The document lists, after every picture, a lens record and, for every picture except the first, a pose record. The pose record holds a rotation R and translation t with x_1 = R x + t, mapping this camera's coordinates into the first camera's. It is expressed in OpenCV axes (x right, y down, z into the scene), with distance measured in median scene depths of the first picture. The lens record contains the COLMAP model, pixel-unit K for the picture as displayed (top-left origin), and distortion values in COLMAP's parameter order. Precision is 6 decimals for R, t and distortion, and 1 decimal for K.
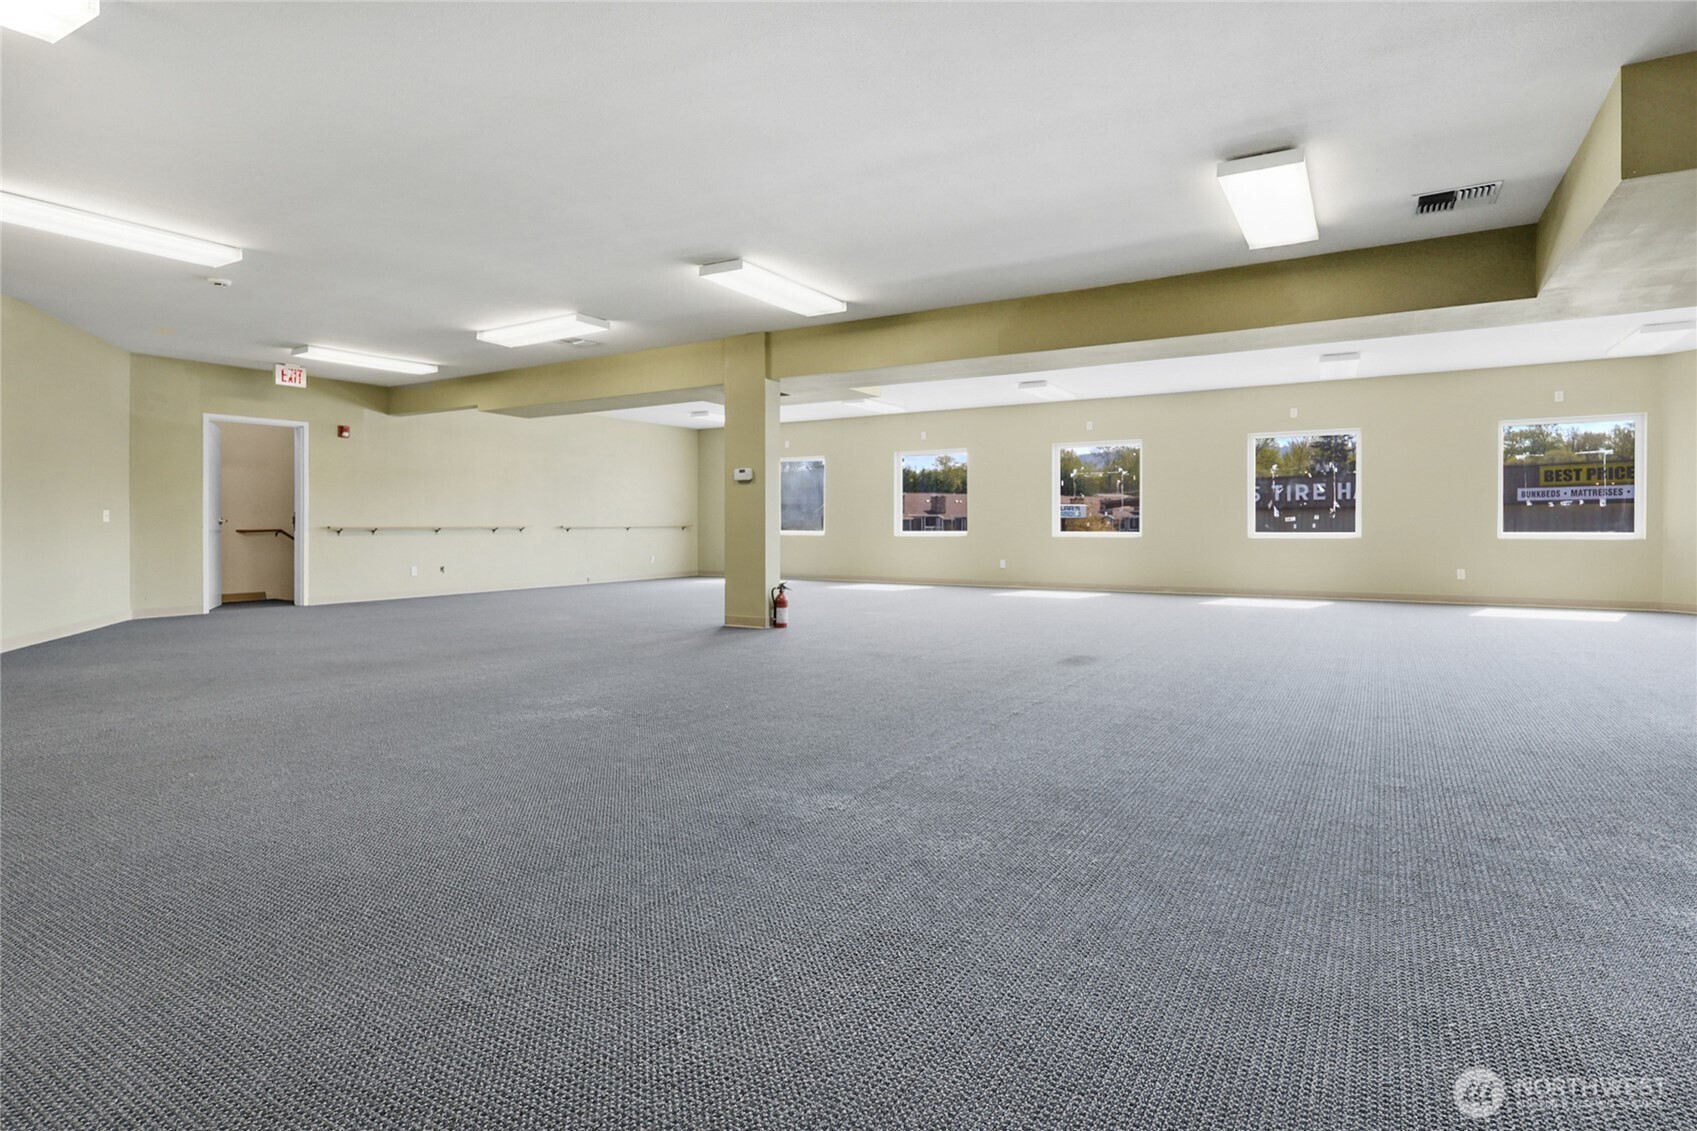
lens RADIAL K [[866.7, 0, 855.5], [0, 866.7, 564.6], [0, 0, 1]] dist [0.002643, 0.000052]
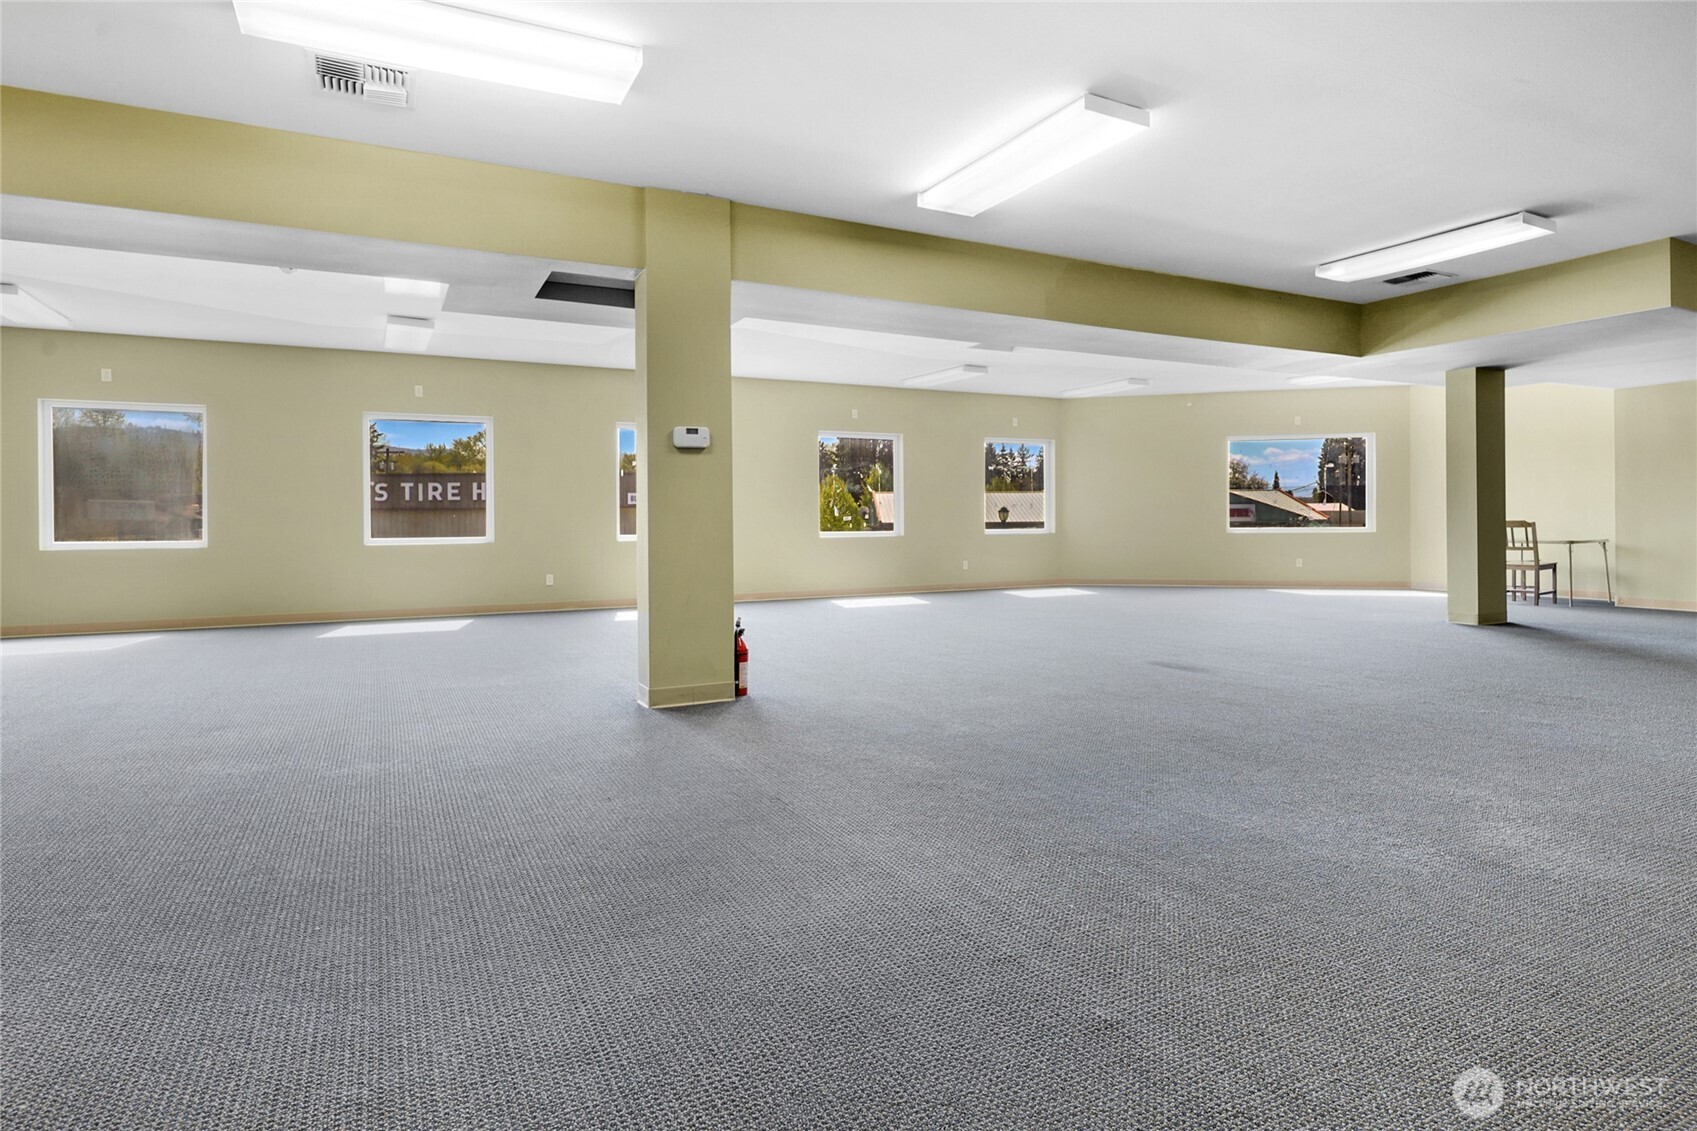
lens RADIAL K [[945.2, 0, 872.3], [0, 945.2, 520.7], [0, 0, 1]] dist [0.004110, 0.000269]
pose [[0.516787, -0.000456, 0.856114, -0.430314], [0.046375, 0.998547, -0.027462, -0.018764], [-0.854857, 0.053894, 0.516057, 0.414899]]
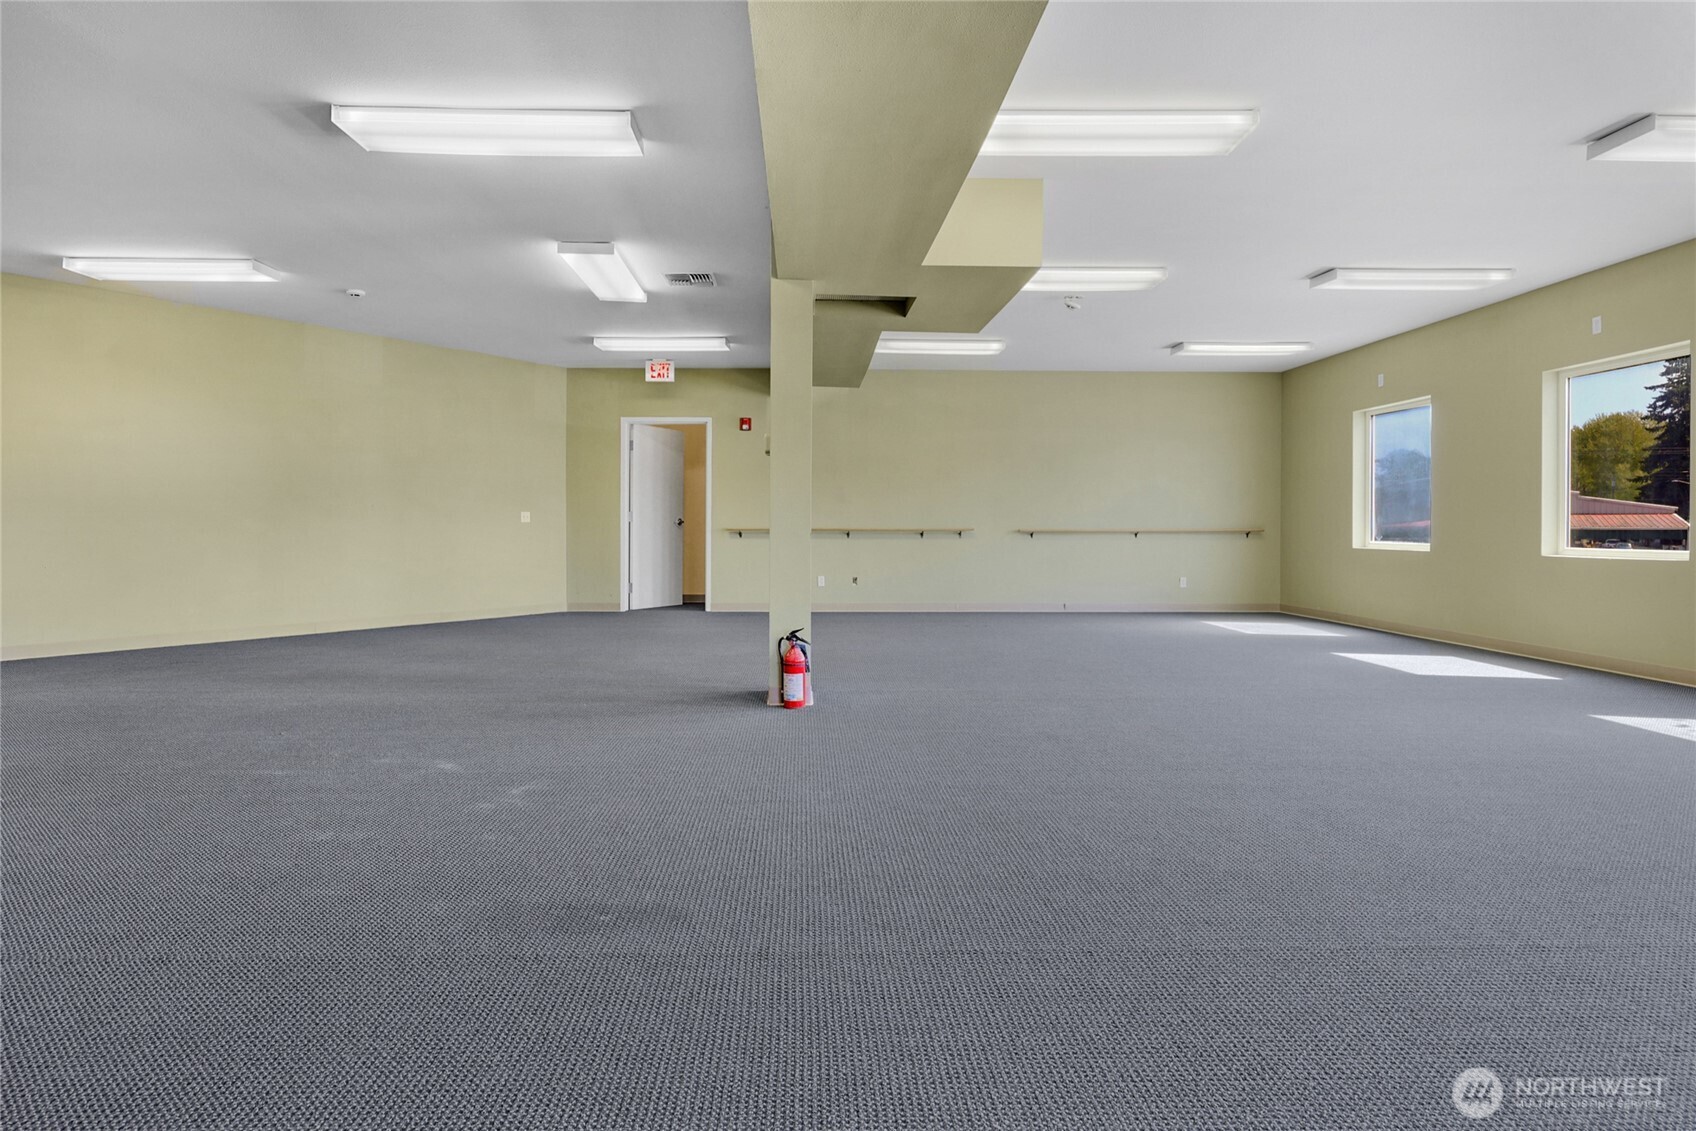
lens RADIAL K [[1037.8, 0, 840.9], [0, 1037.8, 548.0], [0, 0, 1]] dist [0.003267, 0.000139]
pose [[0.522059, 0.022271, -0.852619, 0.363574], [-0.044901, 0.998990, -0.001398, -0.023843], [0.851727, 0.039013, 0.522532, 0.479892]]
